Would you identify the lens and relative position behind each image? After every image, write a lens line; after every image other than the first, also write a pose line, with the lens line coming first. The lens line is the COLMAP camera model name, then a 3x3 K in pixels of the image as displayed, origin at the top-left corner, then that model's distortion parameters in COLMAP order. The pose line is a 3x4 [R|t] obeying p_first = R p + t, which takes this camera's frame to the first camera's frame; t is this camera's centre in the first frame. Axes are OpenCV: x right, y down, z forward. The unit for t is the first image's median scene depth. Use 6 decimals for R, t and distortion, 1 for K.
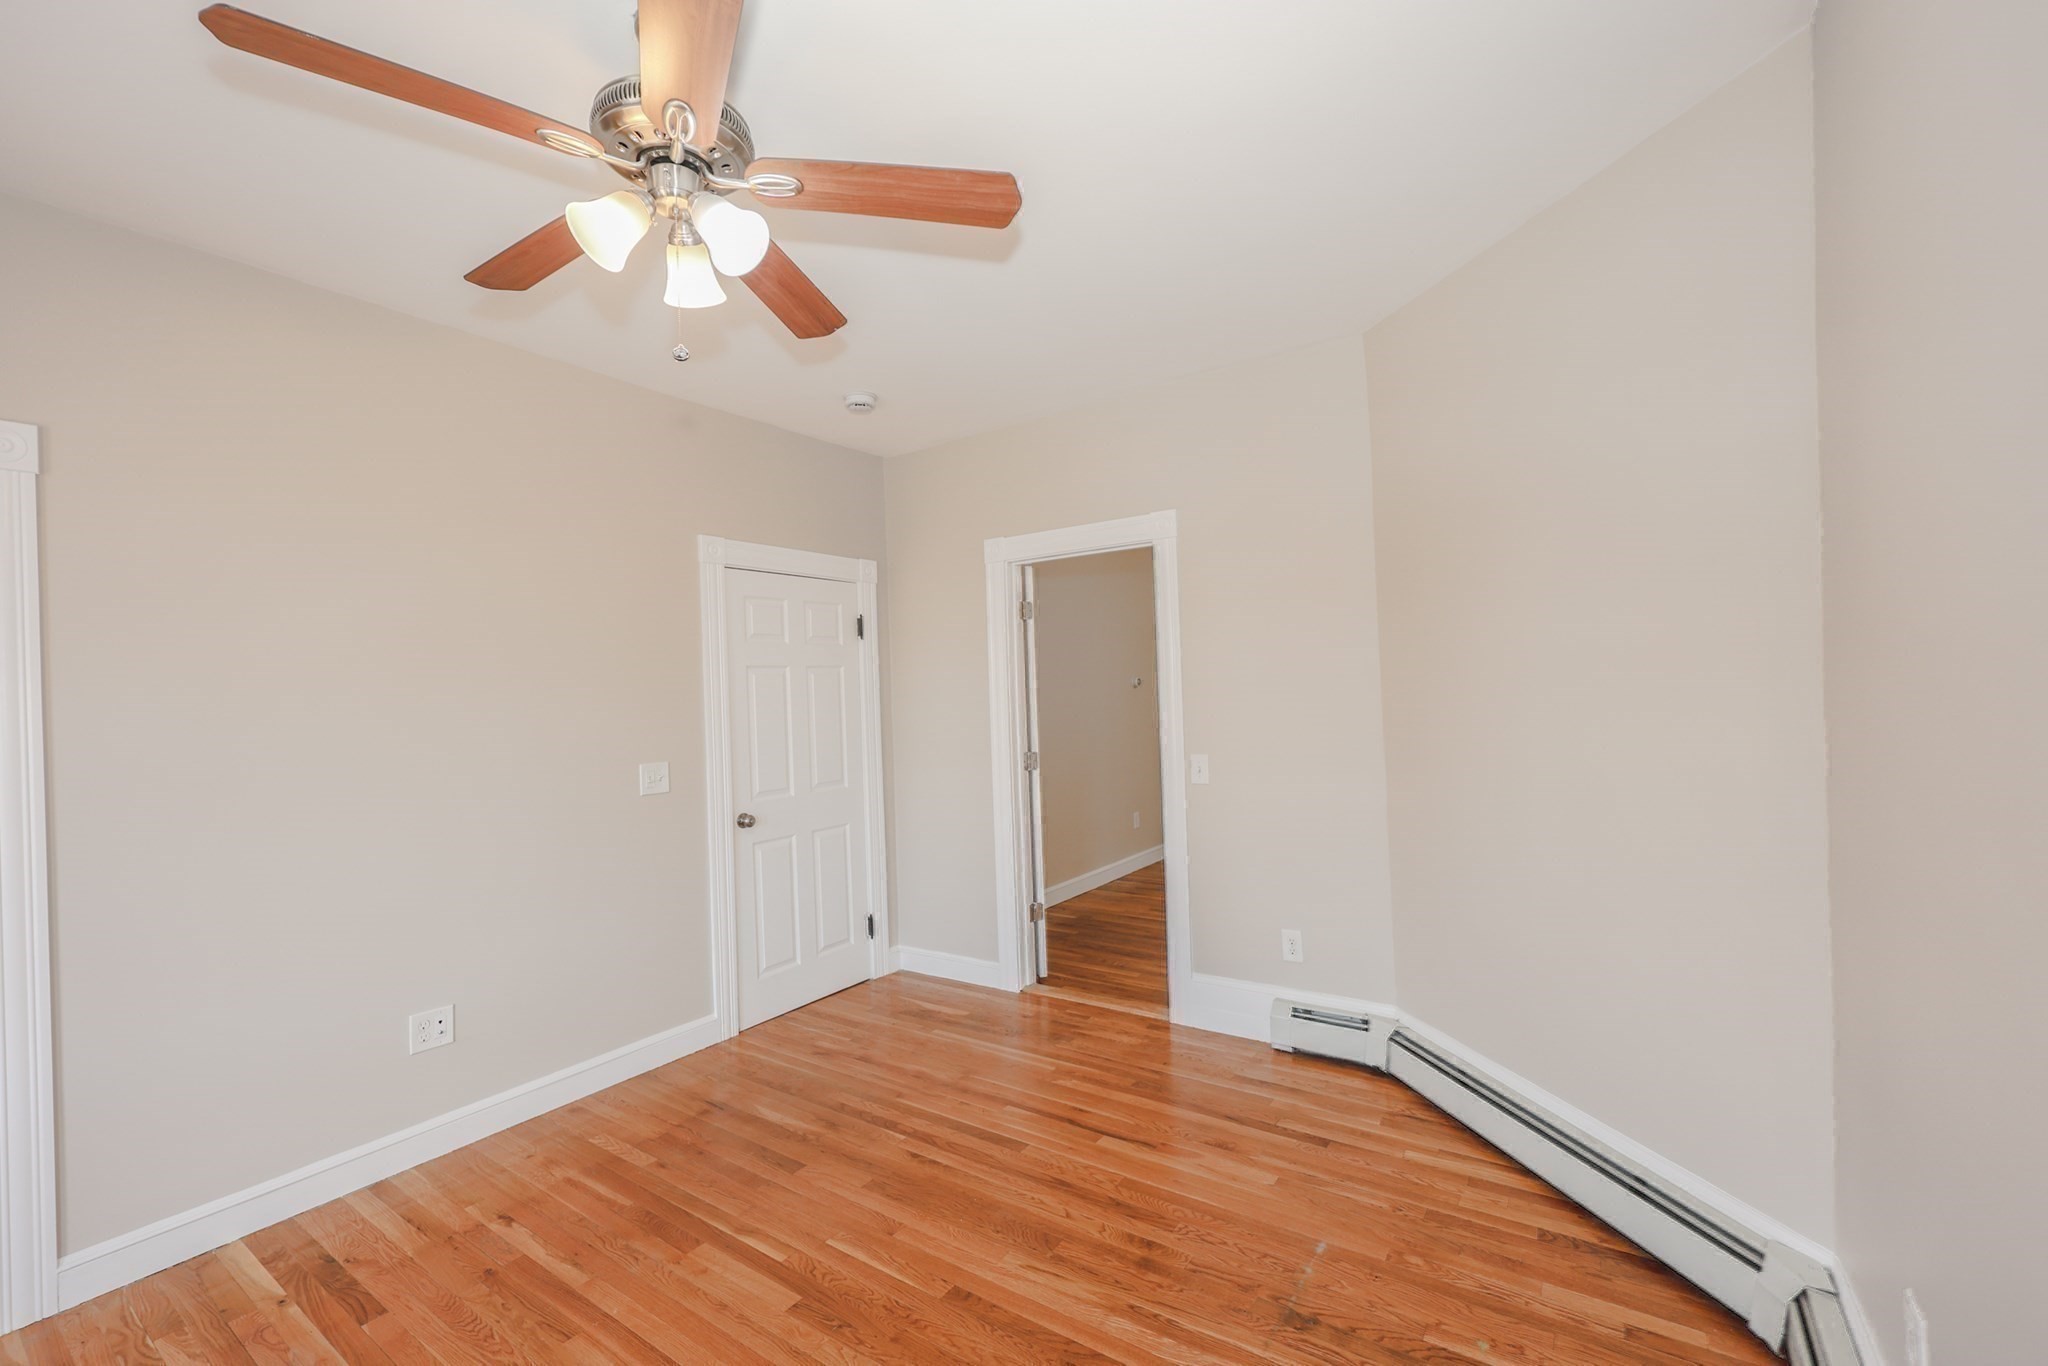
lens RADIAL K [[859.9, 0, 1024.5], [0, 859.9, 688.0], [0, 0, 1]] dist [0.000061, 0.001098]
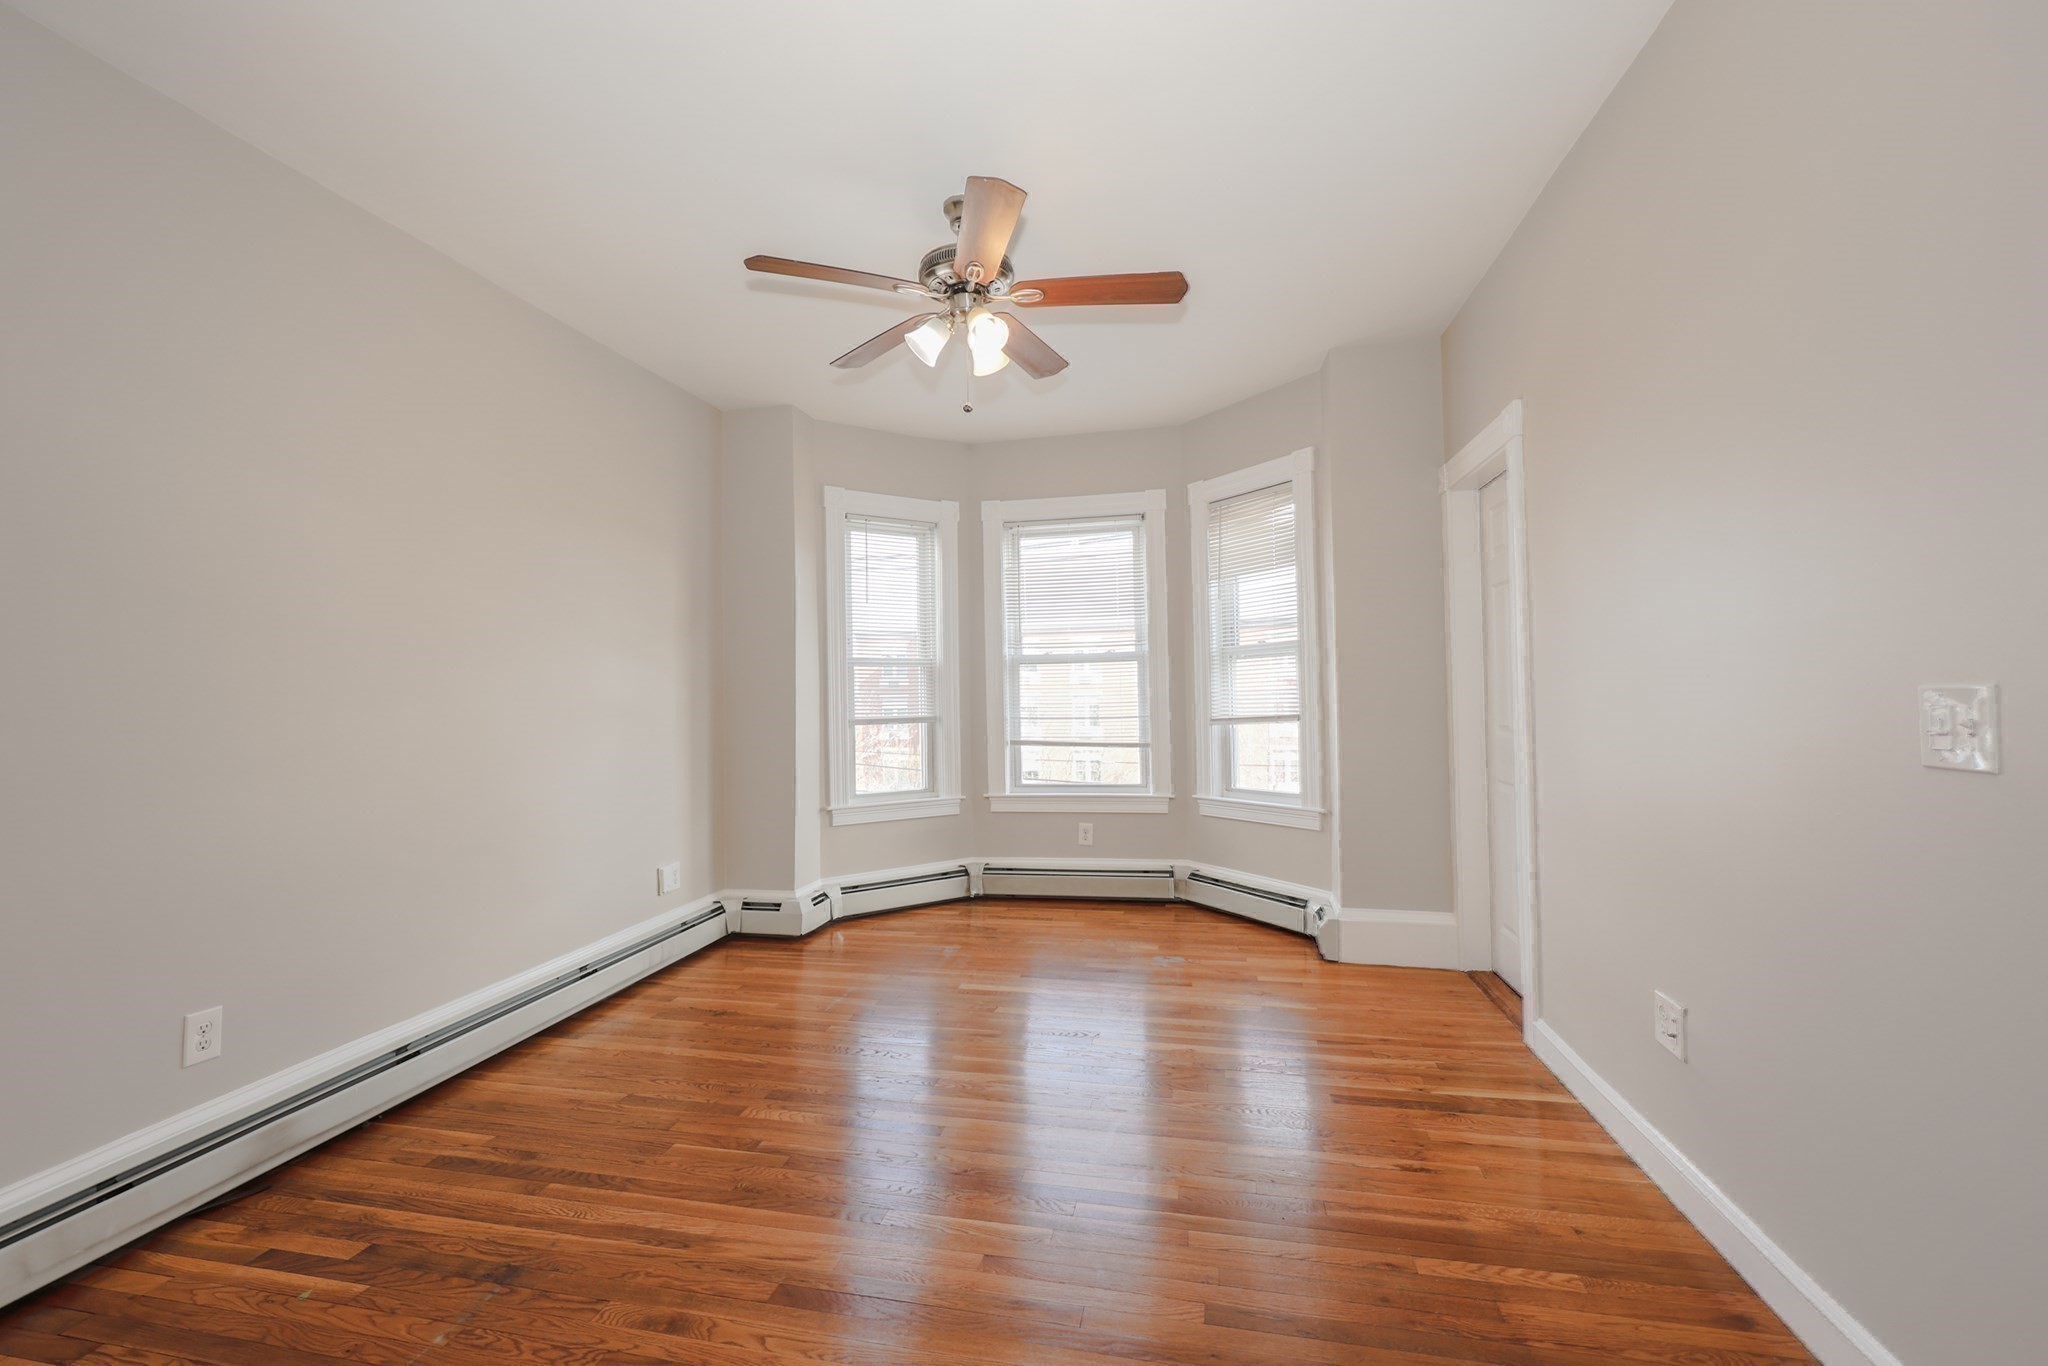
lens RADIAL K [[859.9, 0, 1024.5], [0, 859.9, 688.0], [0, 0, 1]] dist [0.000061, 0.001098]
pose [[-0.921889, 0.049556, -0.384271, 0.108585], [0.052811, 0.998602, 0.002085, 0.106609], [0.383837, -0.018372, -0.923218, 1.954108]]
